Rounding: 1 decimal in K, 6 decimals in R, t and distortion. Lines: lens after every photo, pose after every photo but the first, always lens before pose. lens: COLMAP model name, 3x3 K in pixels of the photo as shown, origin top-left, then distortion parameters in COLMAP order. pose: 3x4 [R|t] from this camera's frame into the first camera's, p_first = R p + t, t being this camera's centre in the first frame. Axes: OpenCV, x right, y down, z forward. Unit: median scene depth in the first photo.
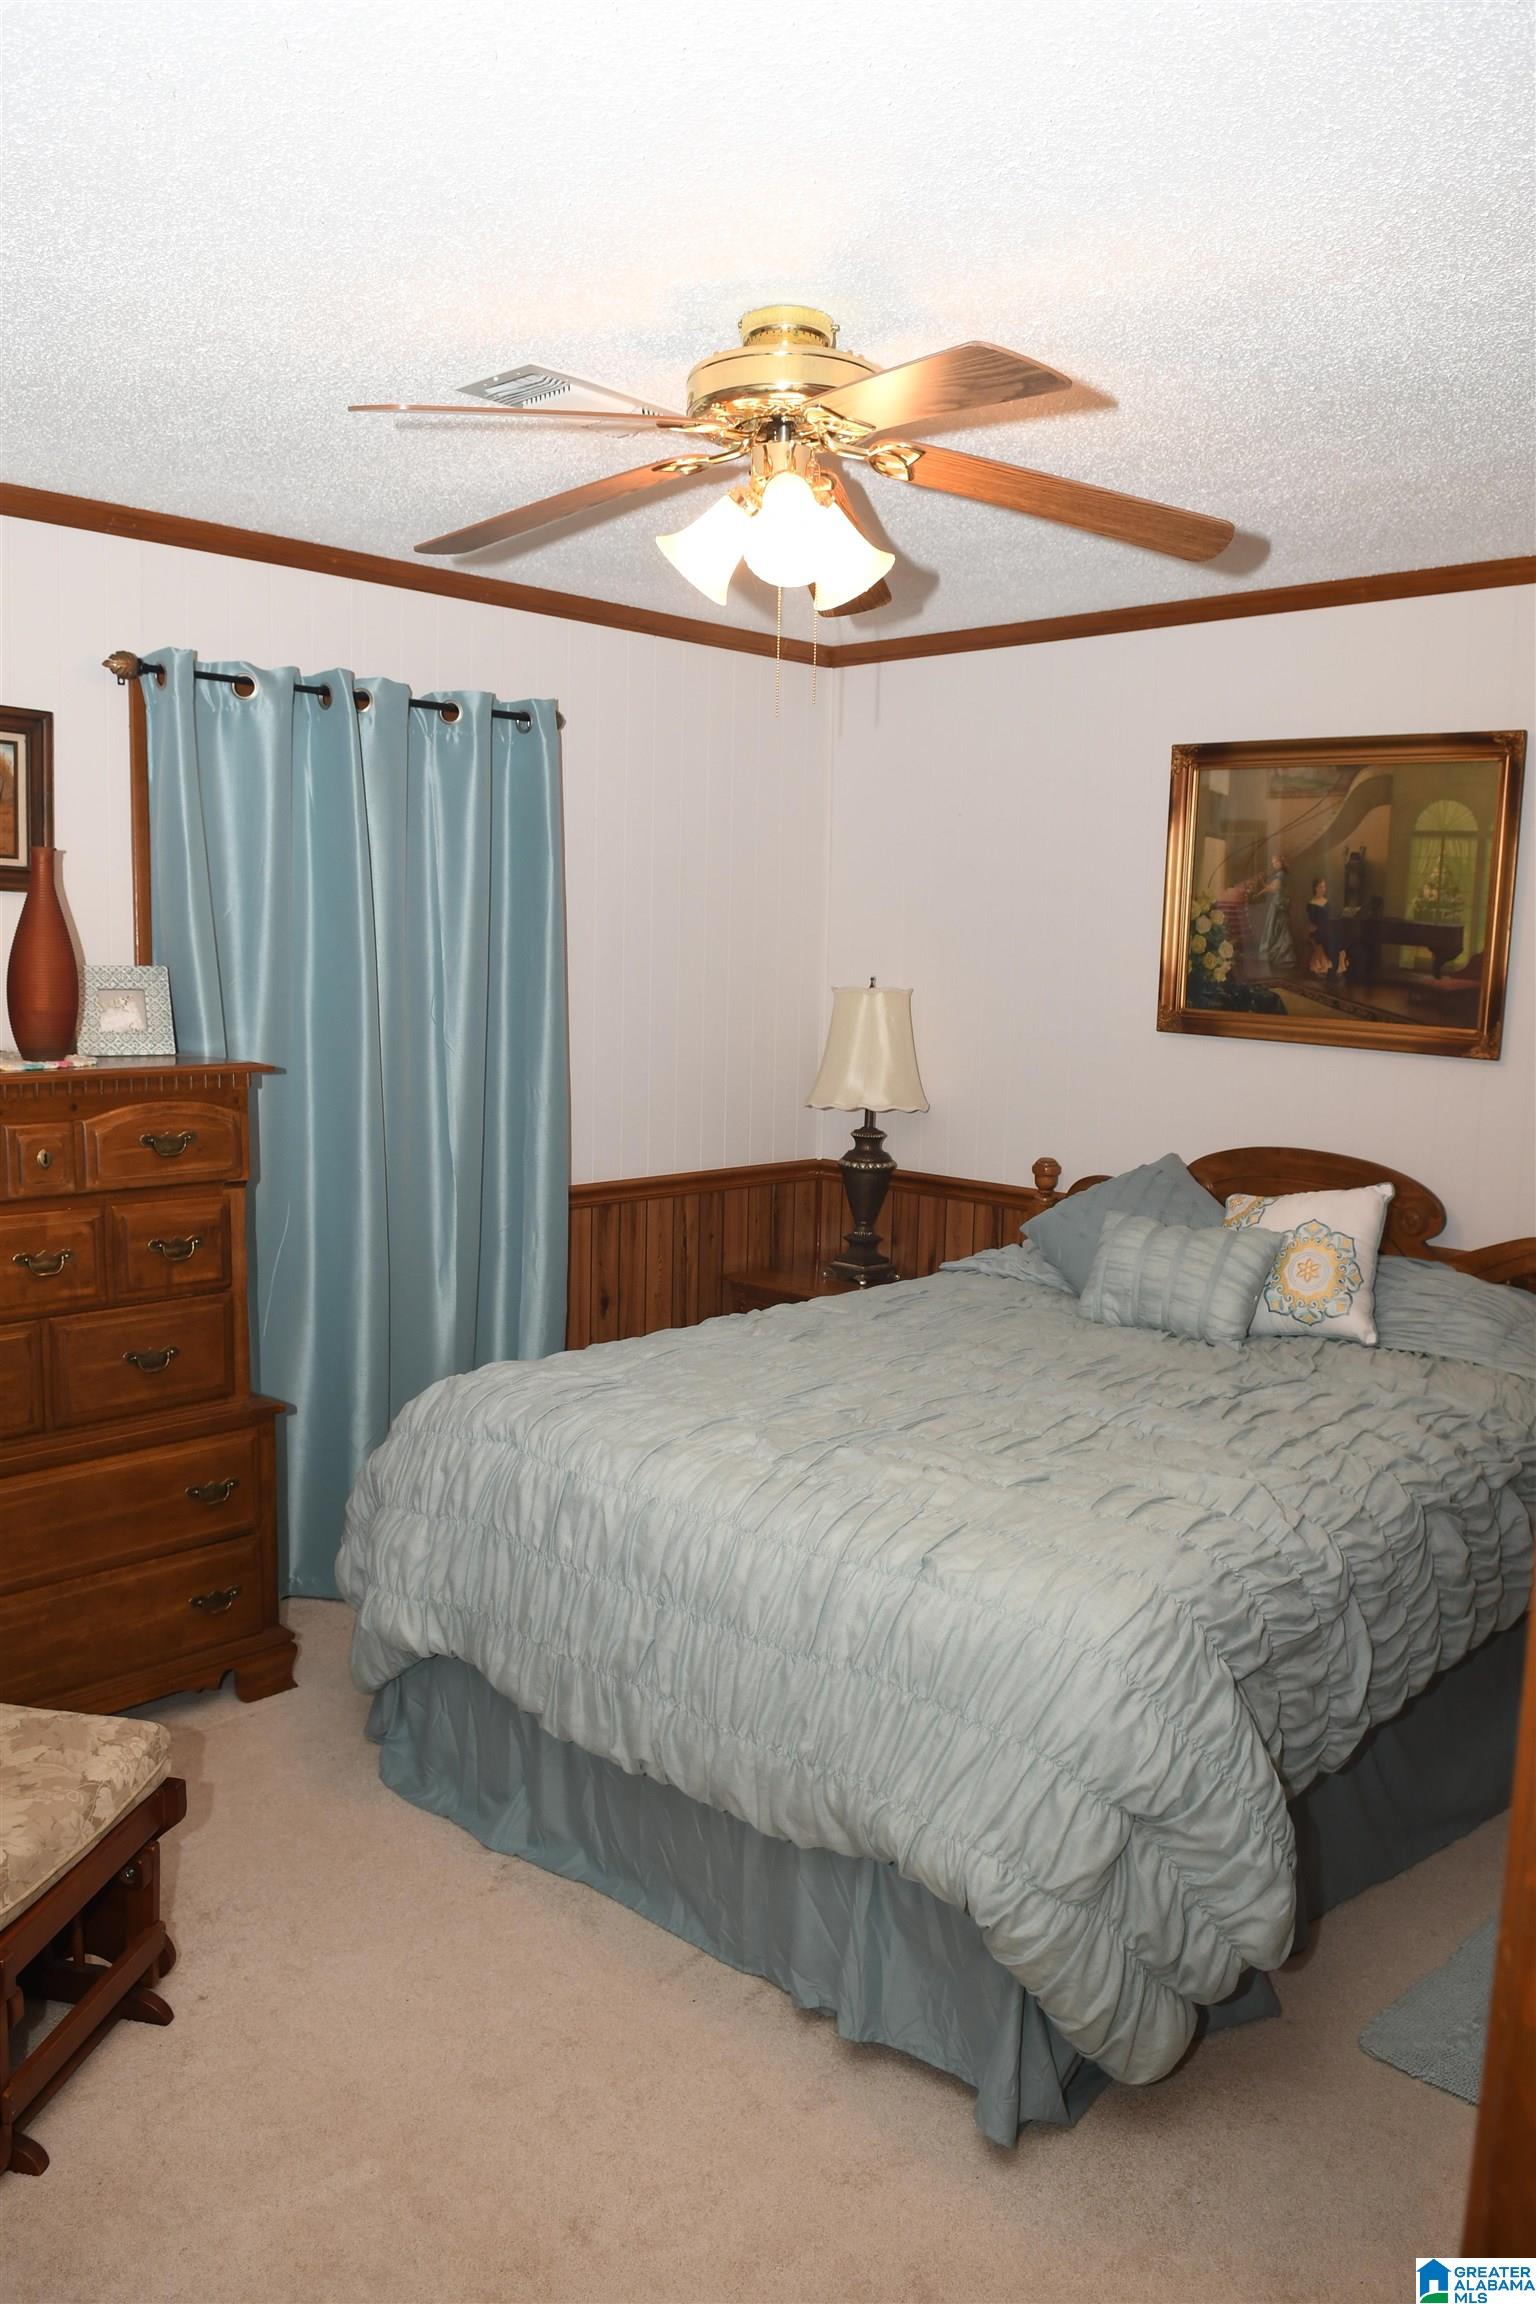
lens RADIAL K [[1707.3, 0, 766.5], [0, 1707.3, 1171.9], [0, 0, 1]] dist [-0.027716, -0.032508]
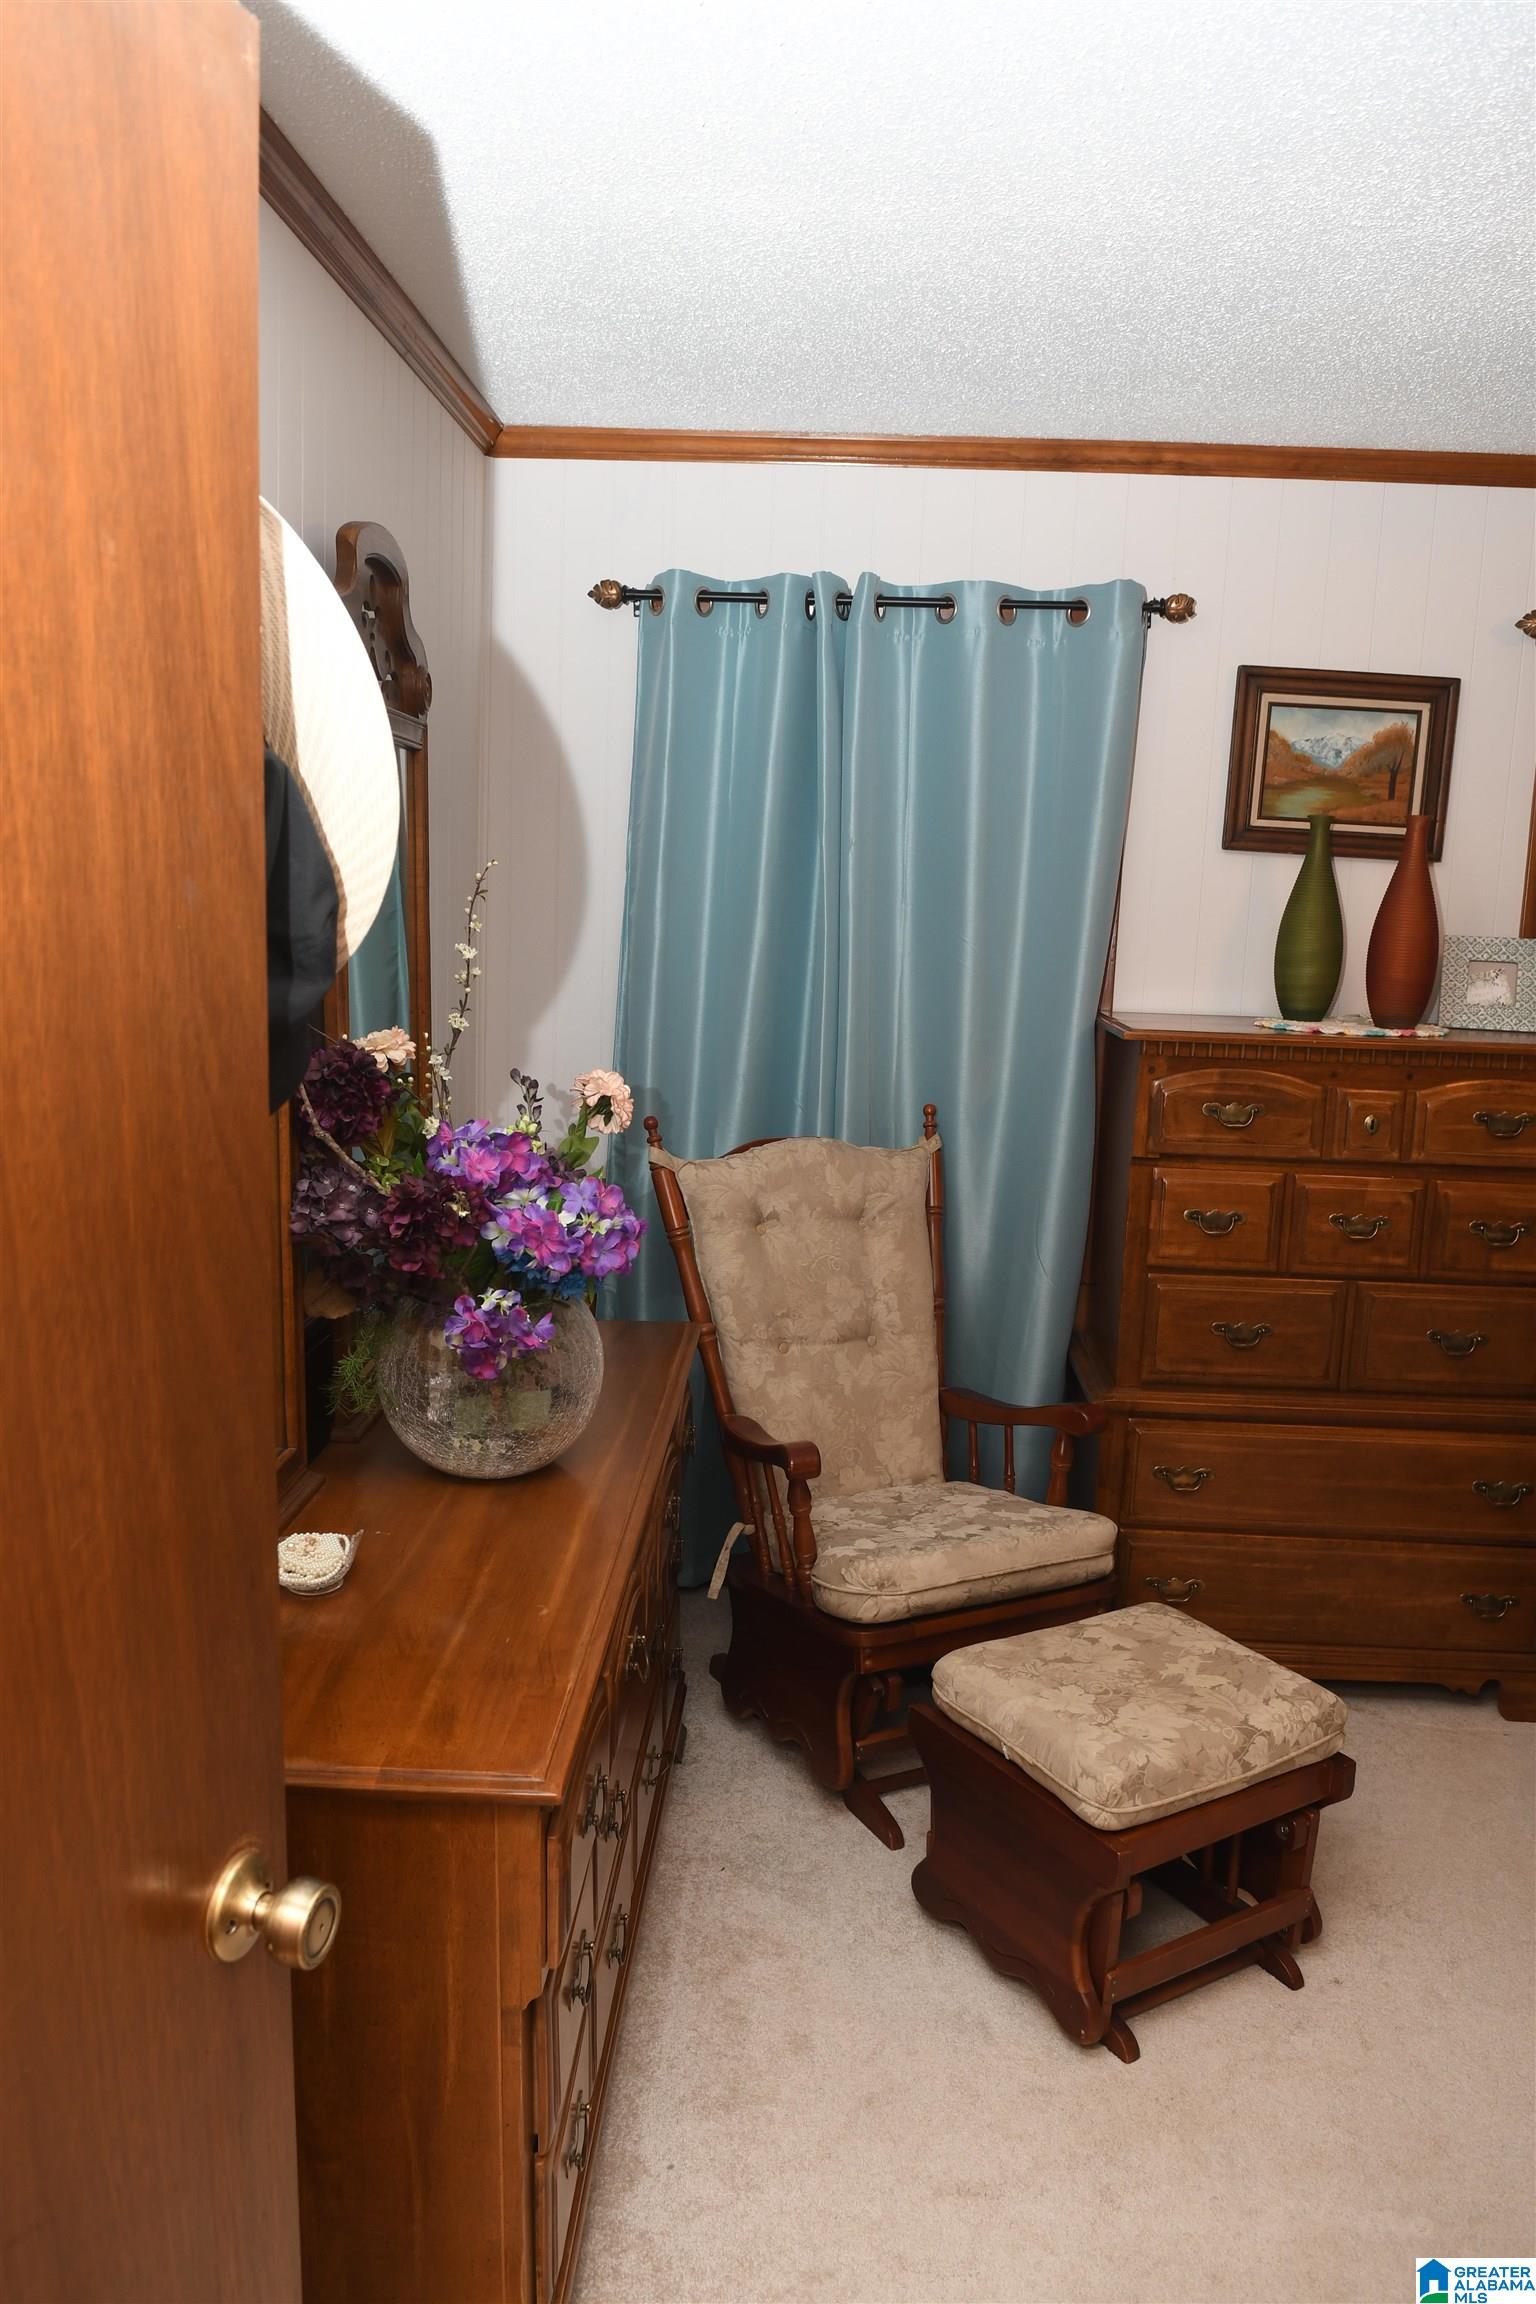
lens RADIAL K [[1707.3, 0, 766.5], [0, 1707.3, 1171.9], [0, 0, 1]] dist [-0.027716, -0.032508]
pose [[0.651561, 0.130688, -0.747254, 0.099268], [-0.118939, 0.990465, 0.069516, -0.007248], [0.749214, 0.043583, 0.660893, 0.060018]]
